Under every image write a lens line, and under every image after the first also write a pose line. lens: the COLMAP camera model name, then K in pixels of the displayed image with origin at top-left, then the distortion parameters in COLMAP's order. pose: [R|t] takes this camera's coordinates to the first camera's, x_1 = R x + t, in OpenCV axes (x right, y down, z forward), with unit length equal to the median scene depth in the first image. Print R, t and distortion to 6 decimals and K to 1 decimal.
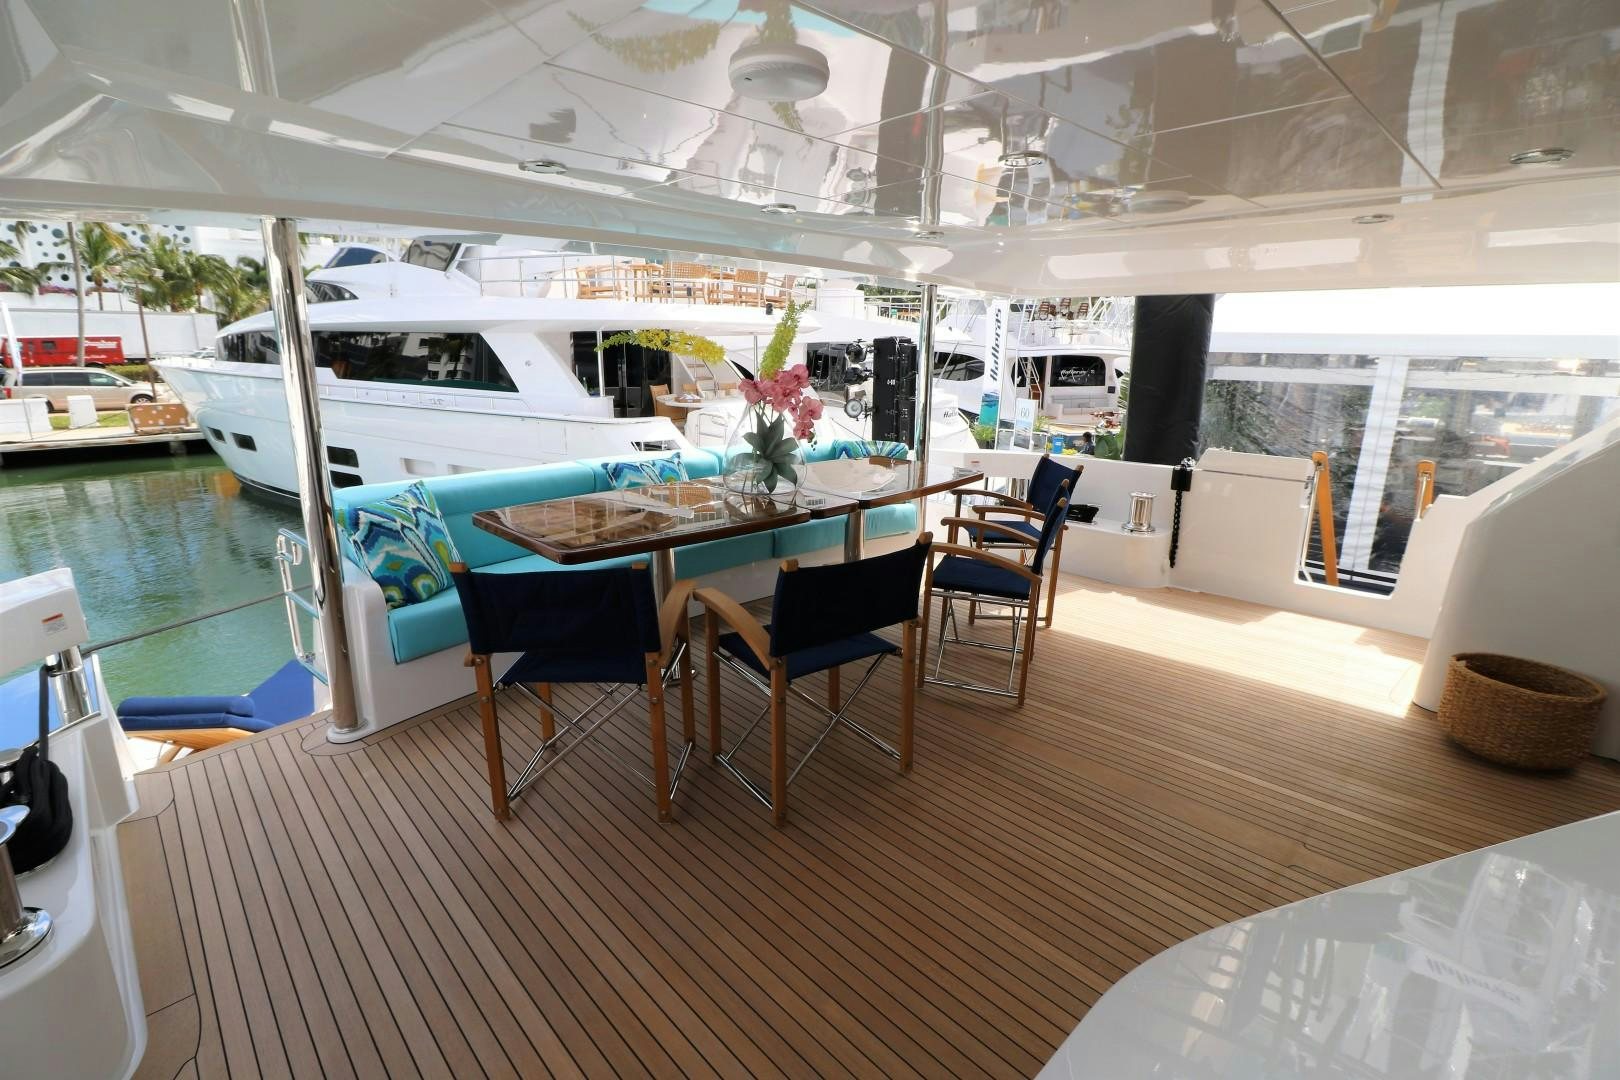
lens RADIAL K [[772.6, 0, 810.0], [0, 772.6, 540.0], [0, 0, 1]] dist [0.001686, -0.012507]
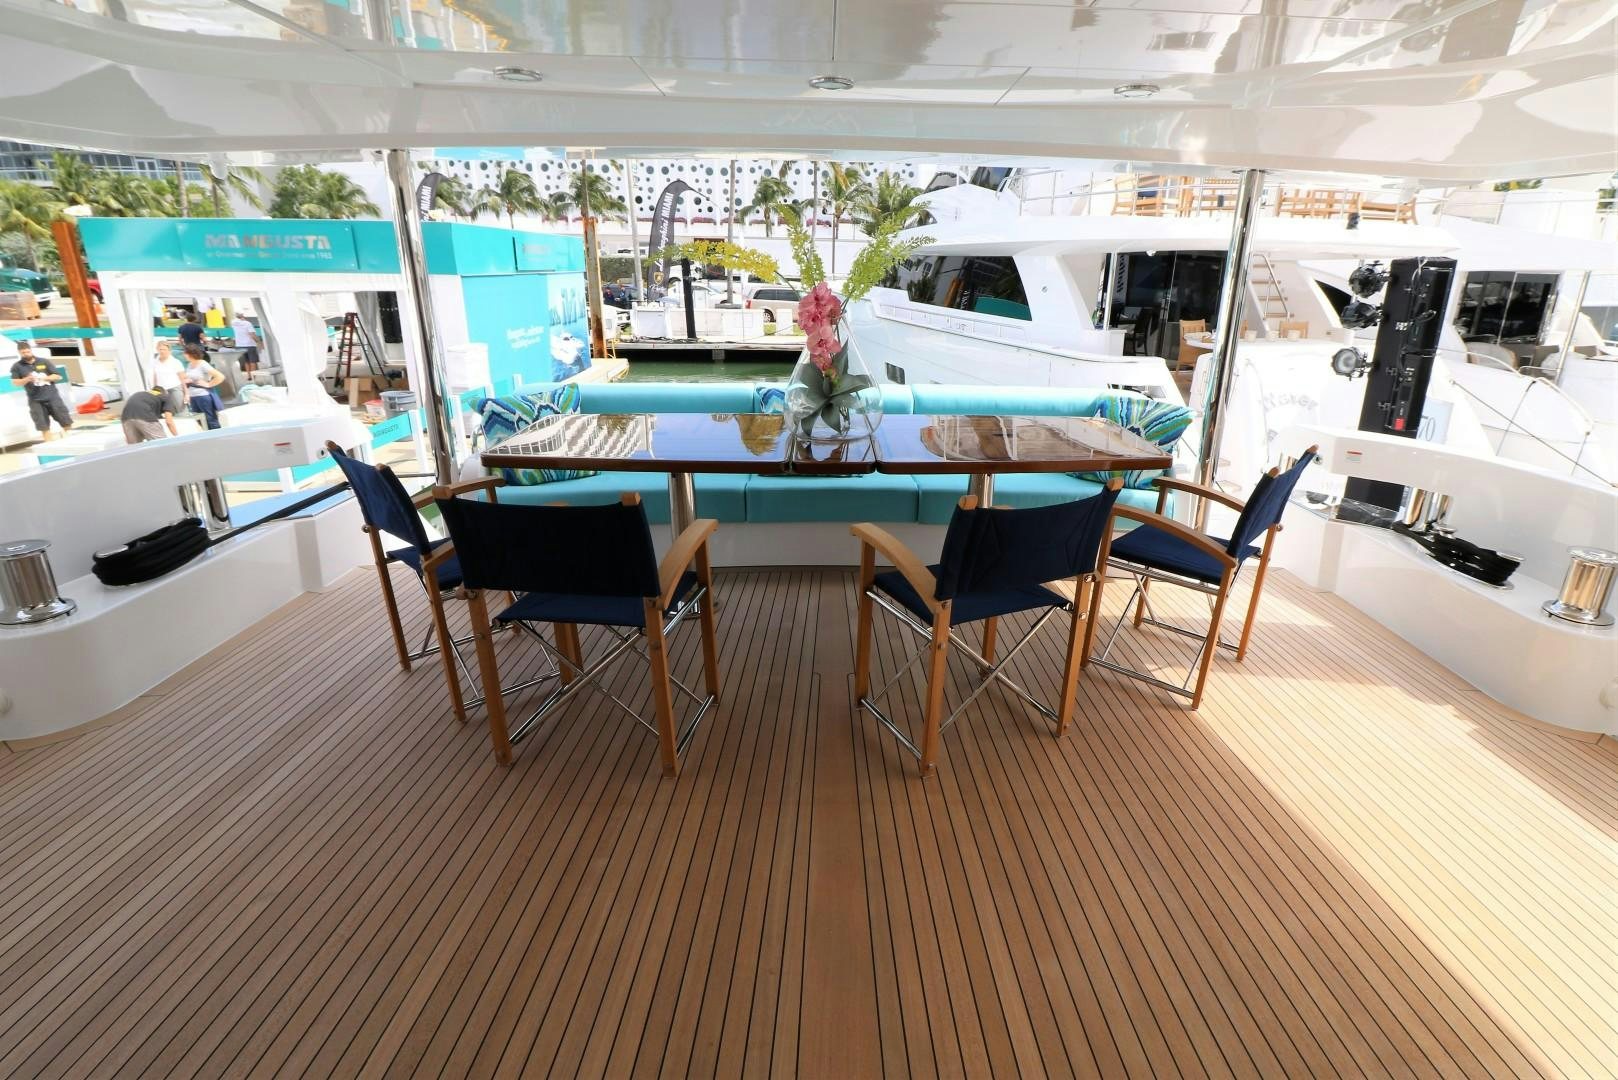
lens RADIAL K [[815.3, 0, 860.5], [0, 815.3, 569.3], [0, 0, 1]] dist [0.003161, -0.000279]
pose [[0.738626, 0.238223, -0.630619, 0.574888], [-0.173989, 0.971151, 0.163073, -0.073720], [0.651275, -0.010729, 0.758766, 0.336078]]
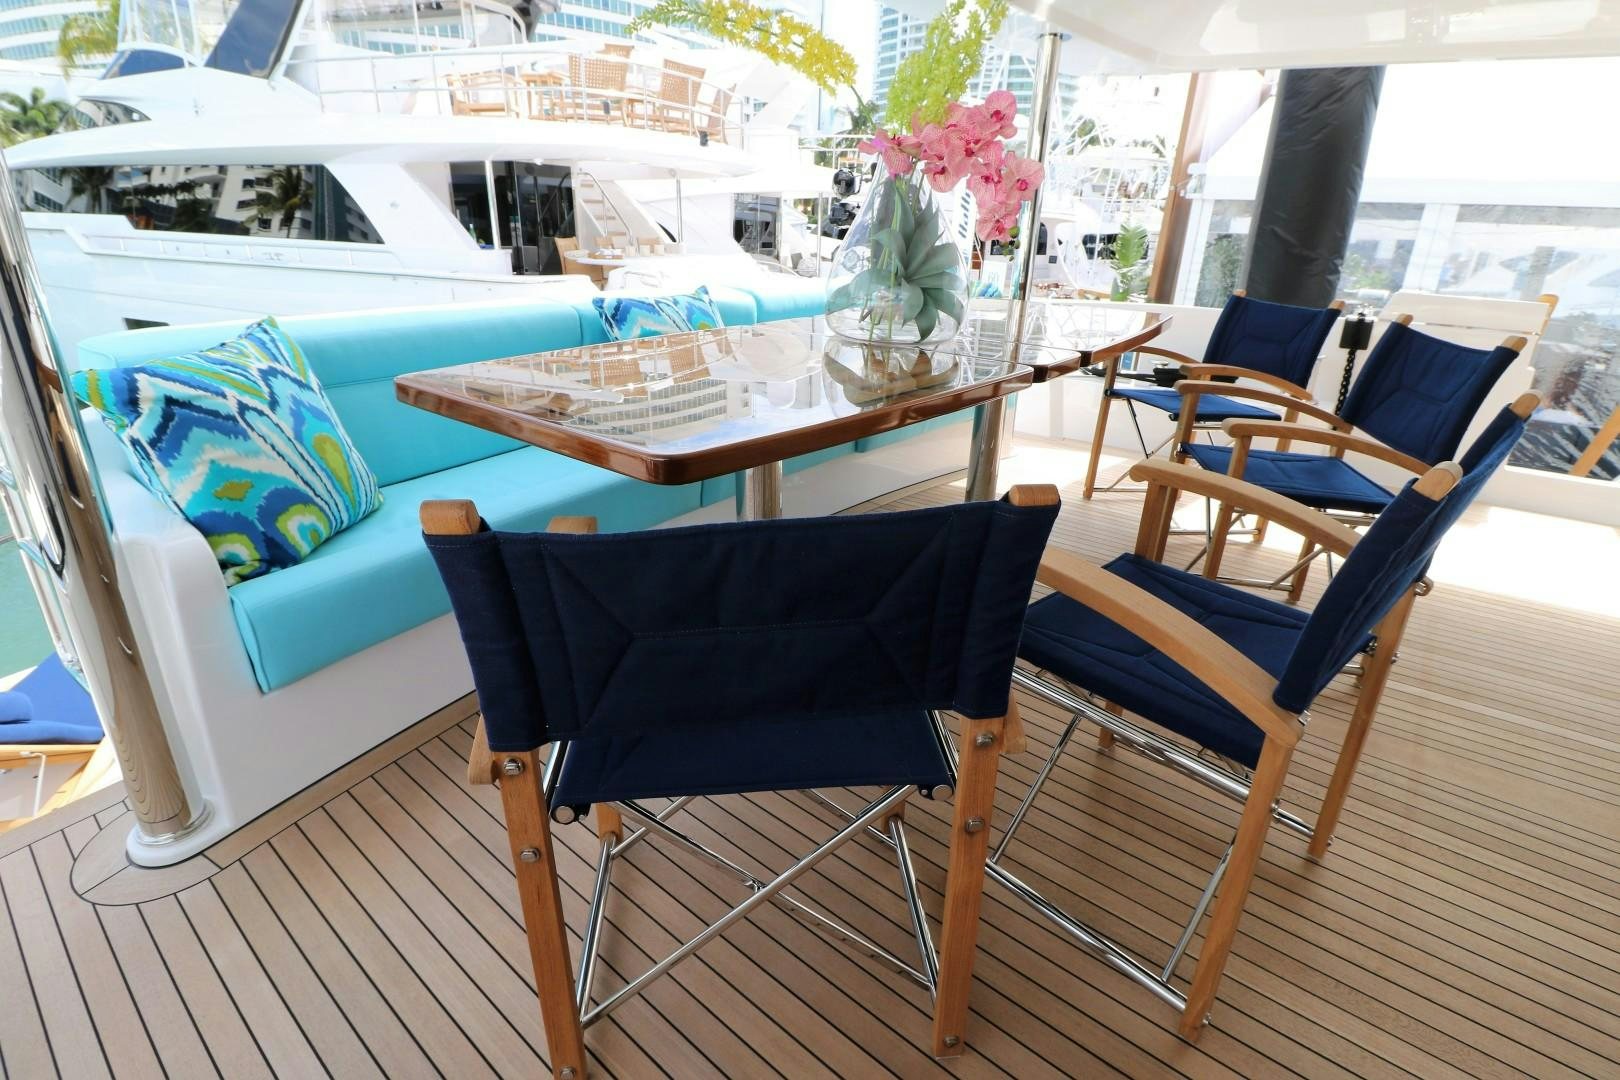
lens RADIAL K [[796.7, 0, 810.0], [0, 796.7, 540.0], [0, 0, 1]] dist [-0.001018, -0.014906]
pose [[0.991596, -0.036657, 0.124073, -0.206032], [0.019157, 0.990051, 0.139399, 0.002026], [-0.127948, -0.135850, 0.982433, 0.392132]]
